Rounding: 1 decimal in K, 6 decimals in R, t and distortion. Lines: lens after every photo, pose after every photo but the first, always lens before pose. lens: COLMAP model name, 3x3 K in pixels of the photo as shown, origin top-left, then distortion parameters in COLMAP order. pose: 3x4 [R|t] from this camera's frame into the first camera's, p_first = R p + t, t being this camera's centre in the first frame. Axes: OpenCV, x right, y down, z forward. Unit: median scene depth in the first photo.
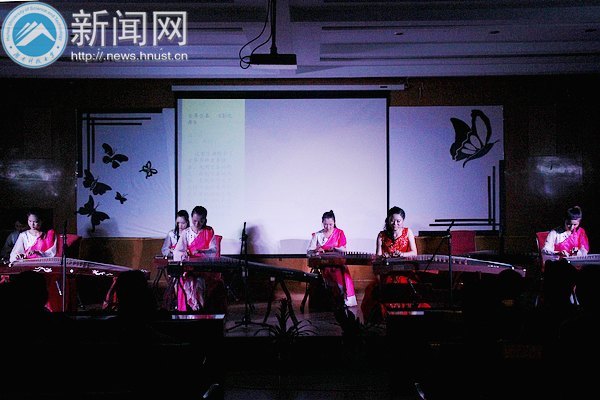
lens RADIAL K [[690.0, 0, 300.0], [0, 690.0, 200.0], [0, 0, 1]] dist [0.005303, 0.004773]
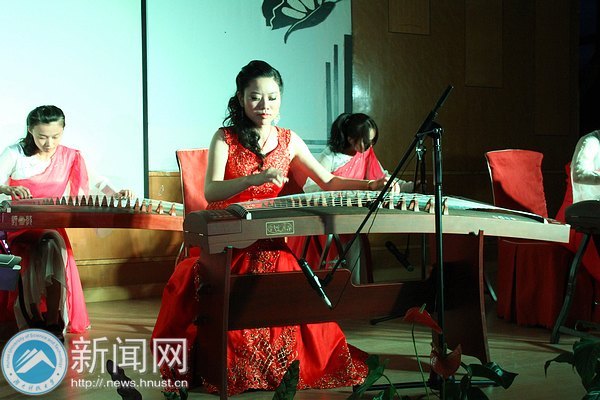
lens RADIAL K [[765.8, 0, 300.0], [0, 765.8, 200.0], [0, 0, 1]] dist [0.014437, 0.011819]
pose [[0.901652, -0.006377, 0.432416, -0.009910], [-0.015494, 0.998773, 0.047039, 0.049053], [-0.432185, -0.049112, 0.900446, 0.483308]]
